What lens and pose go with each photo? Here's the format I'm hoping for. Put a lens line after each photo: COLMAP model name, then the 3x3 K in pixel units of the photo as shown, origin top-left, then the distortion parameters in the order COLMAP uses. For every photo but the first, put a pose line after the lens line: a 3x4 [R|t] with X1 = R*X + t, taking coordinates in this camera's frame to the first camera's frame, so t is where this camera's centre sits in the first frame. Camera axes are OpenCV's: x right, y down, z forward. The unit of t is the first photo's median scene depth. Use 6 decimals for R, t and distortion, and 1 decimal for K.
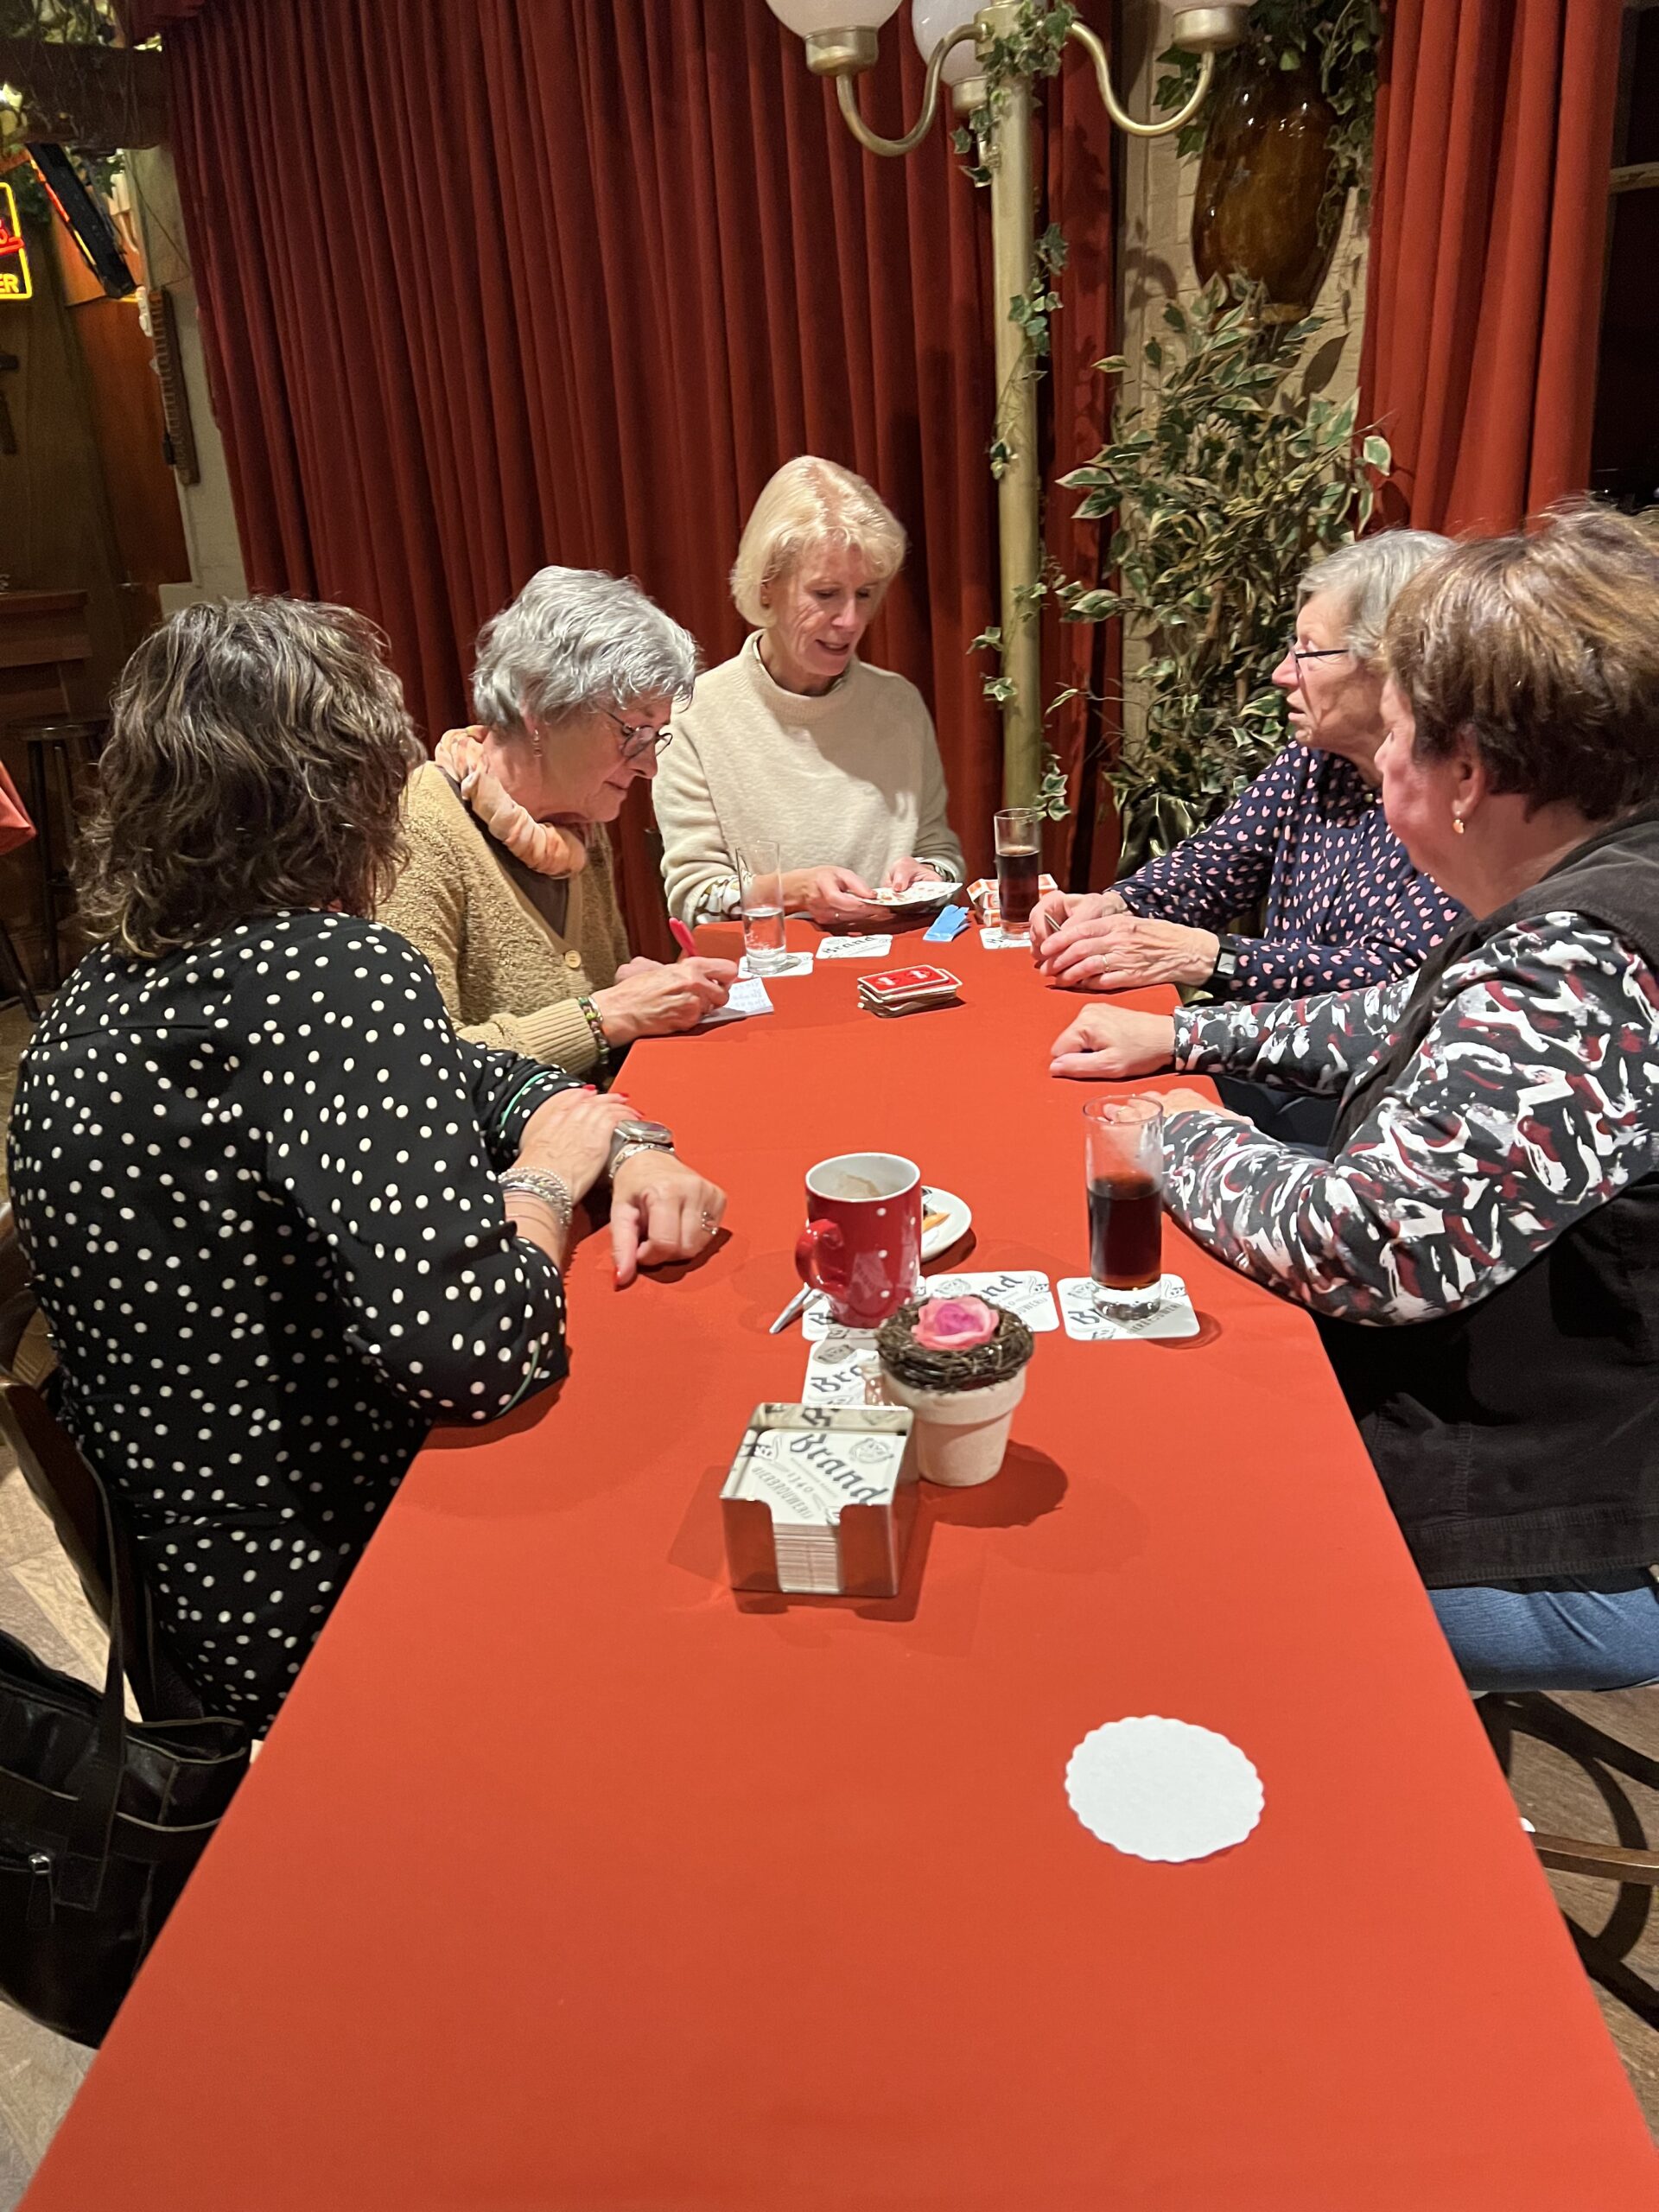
lens RADIAL K [[1642.7, 0, 839.6], [0, 1642.7, 1109.5], [0, 0, 1]] dist [0.032912, -0.039785]
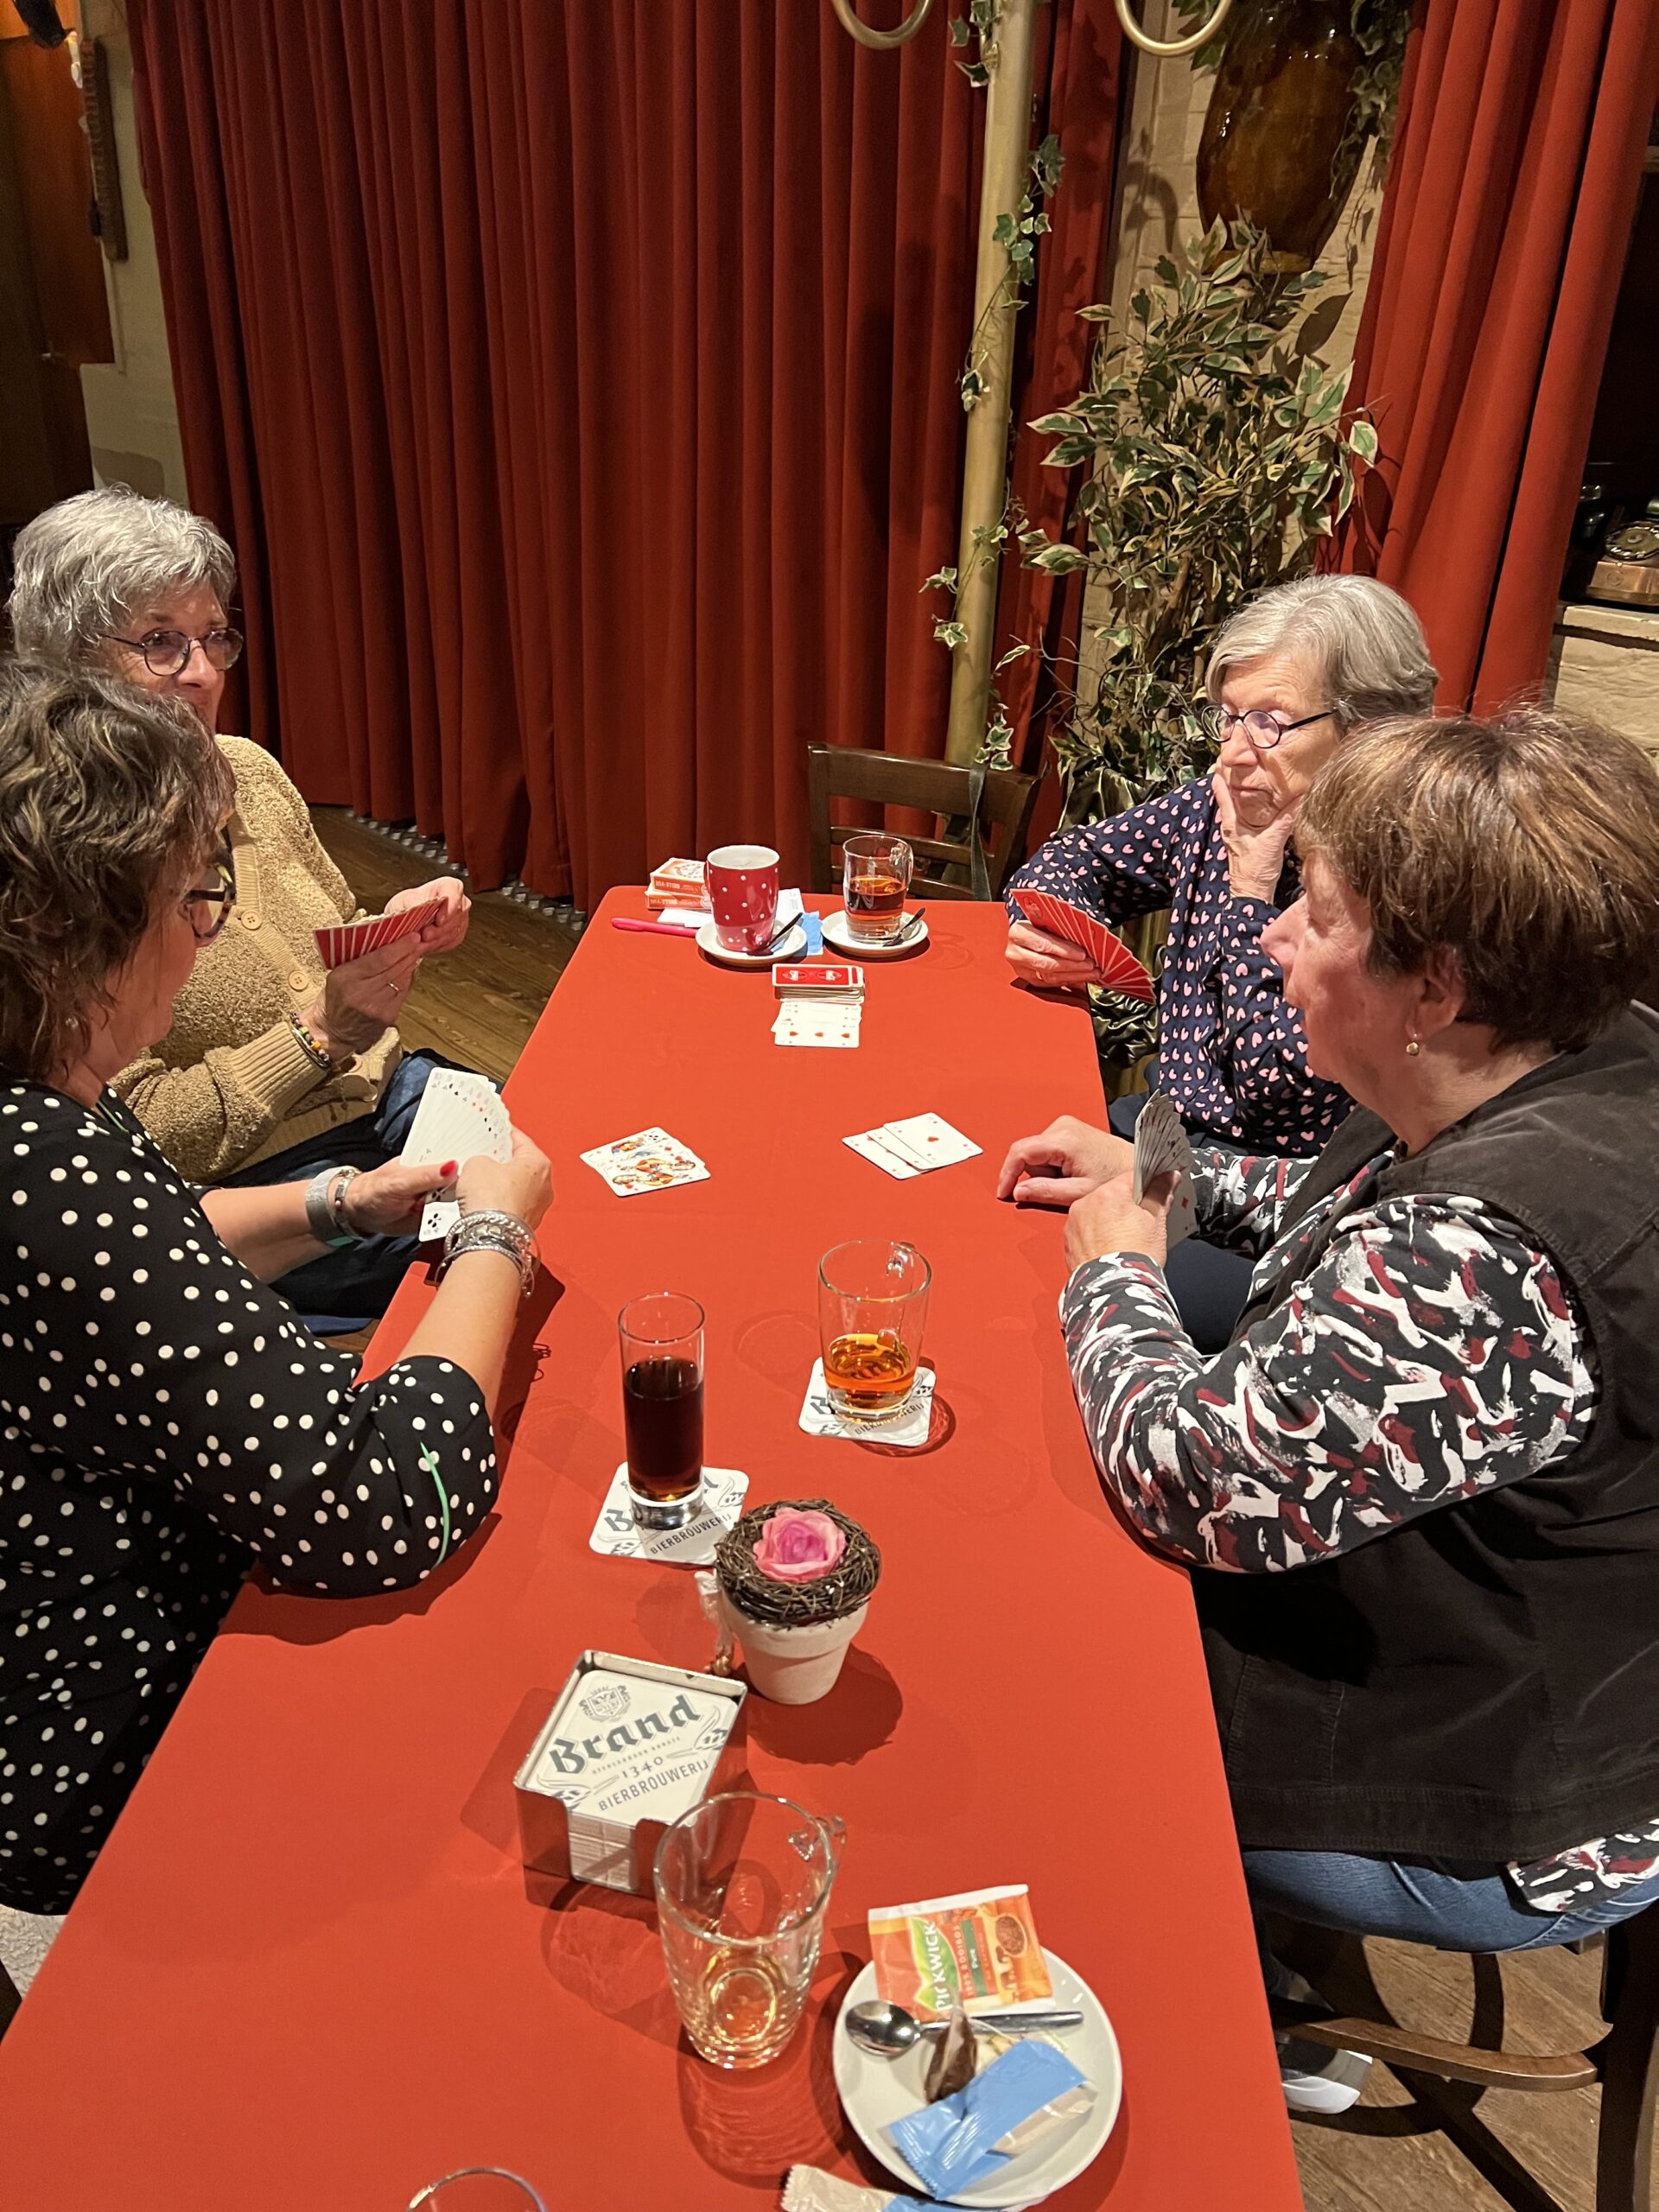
lens RADIAL K [[1642.7, 0, 833.0], [0, 1642.7, 1089.6], [0, 0, 1]] dist [0.032912, -0.039785]
pose [[0.996143, 0.077816, 0.040540, 0.012120], [-0.081759, 0.990898, 0.106944, -0.097306], [-0.031849, -0.109846, 0.993438, 0.026860]]
